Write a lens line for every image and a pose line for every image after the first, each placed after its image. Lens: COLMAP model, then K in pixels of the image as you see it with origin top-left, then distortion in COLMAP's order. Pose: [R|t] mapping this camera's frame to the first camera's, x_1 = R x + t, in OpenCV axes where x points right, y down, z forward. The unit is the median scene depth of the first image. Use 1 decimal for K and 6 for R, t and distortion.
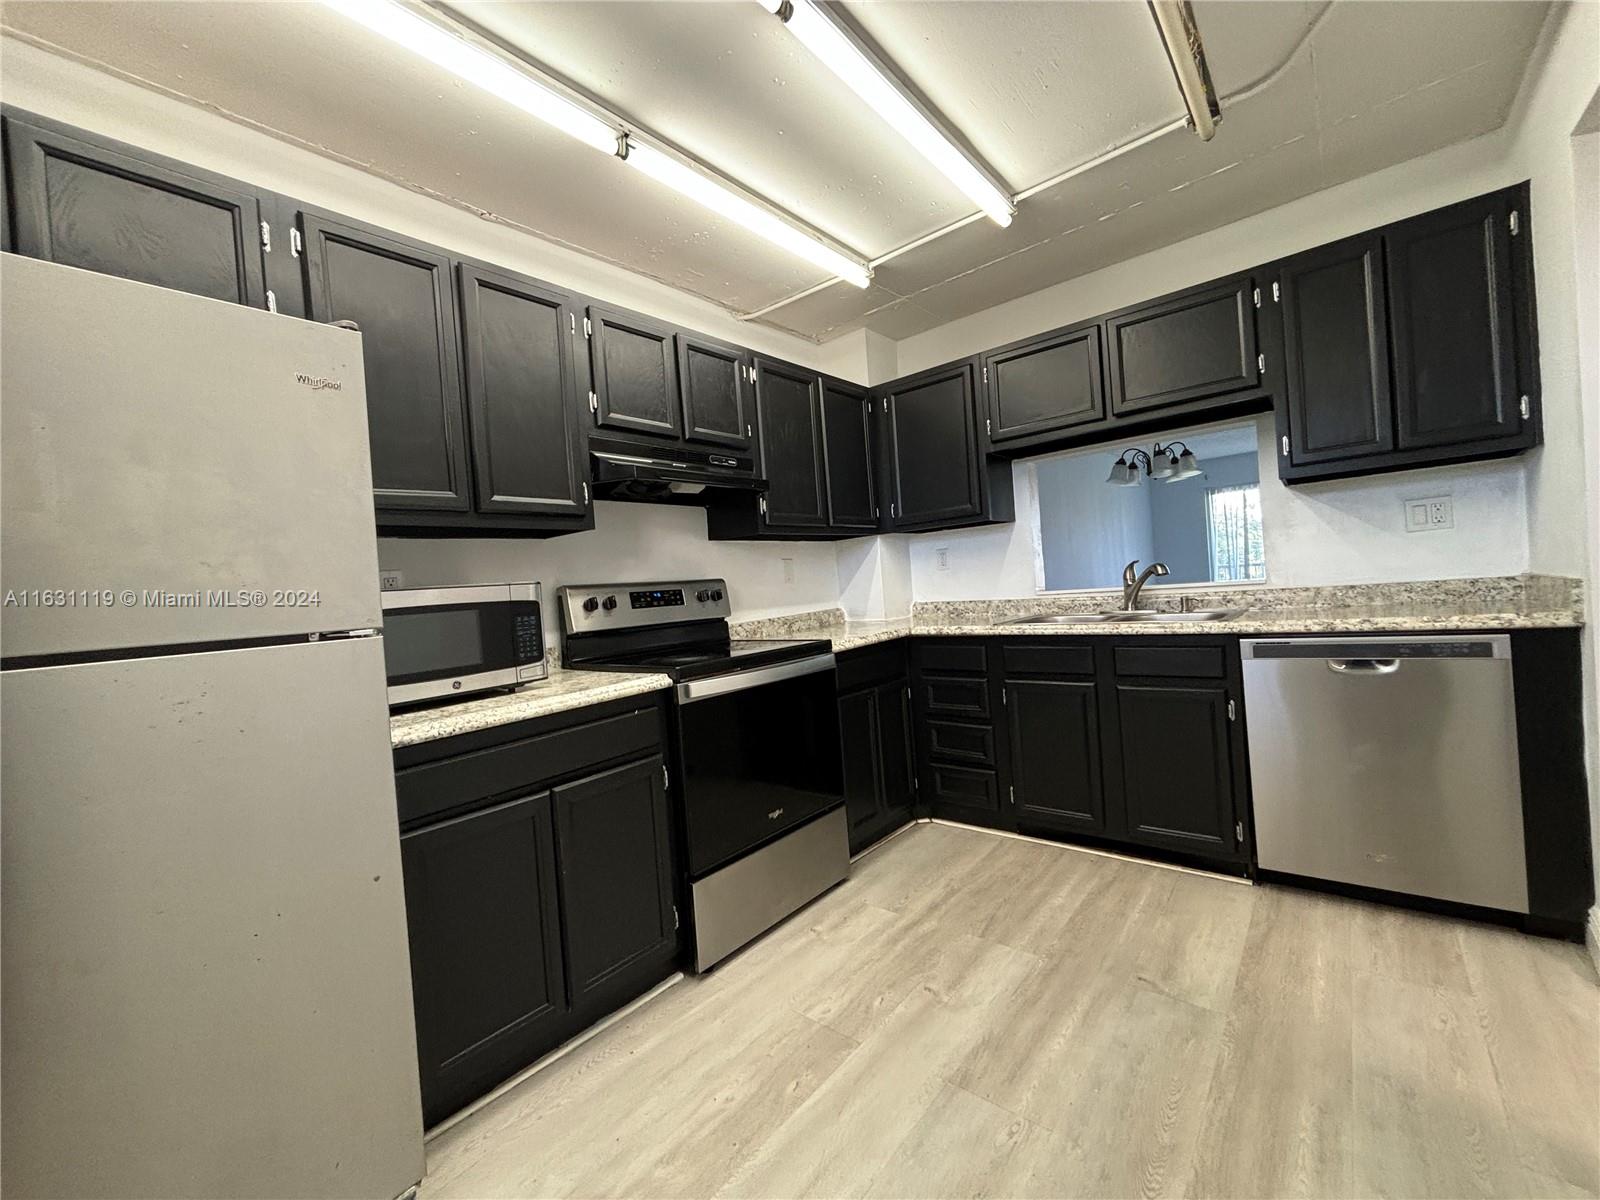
lens RADIAL K [[642.2, 0, 800.0], [0, 642.2, 600.0], [0, 0, 1]] dist [0.000790, 0.000004]
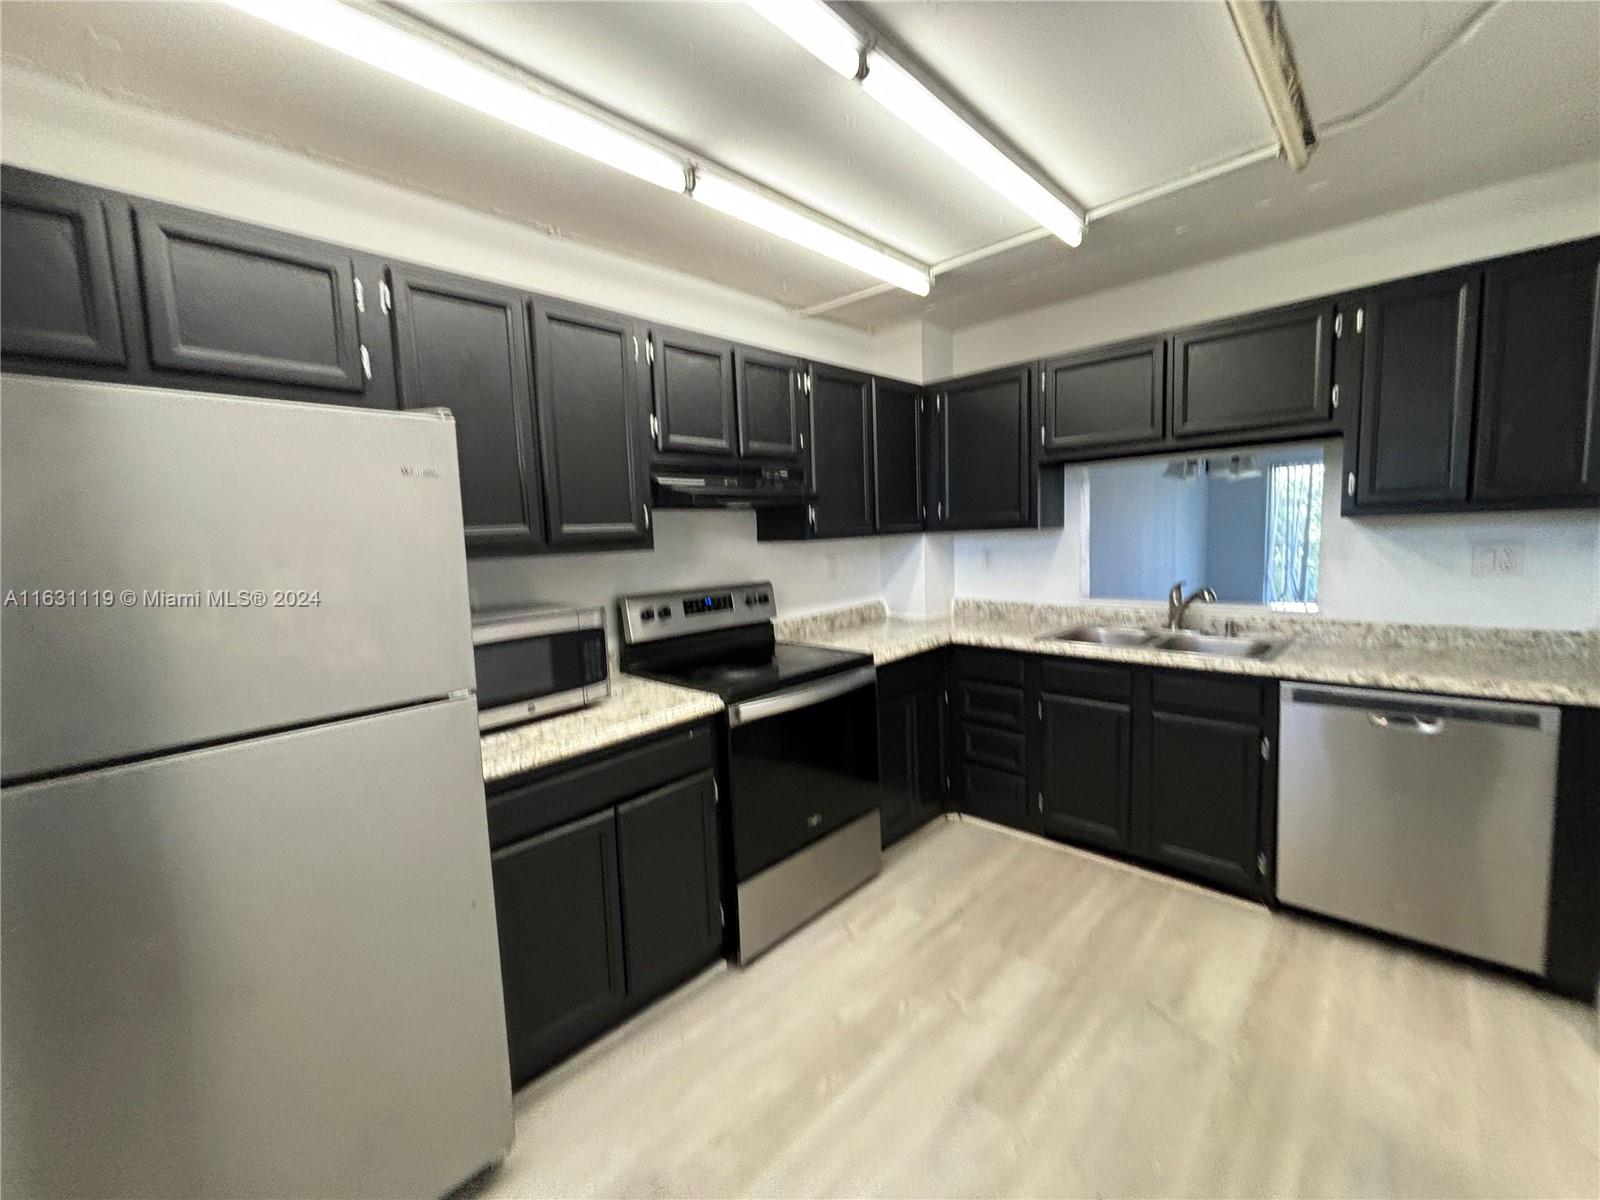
lens RADIAL K [[642.2, 0, 800.0], [0, 642.2, 600.0], [0, 0, 1]] dist [0.000790, 0.000004]
pose [[0.997612, 0.042076, -0.054769, -0.019518], [-0.037120, 0.995379, 0.088559, -0.130070], [0.058242, -0.086314, 0.994564, -0.036333]]
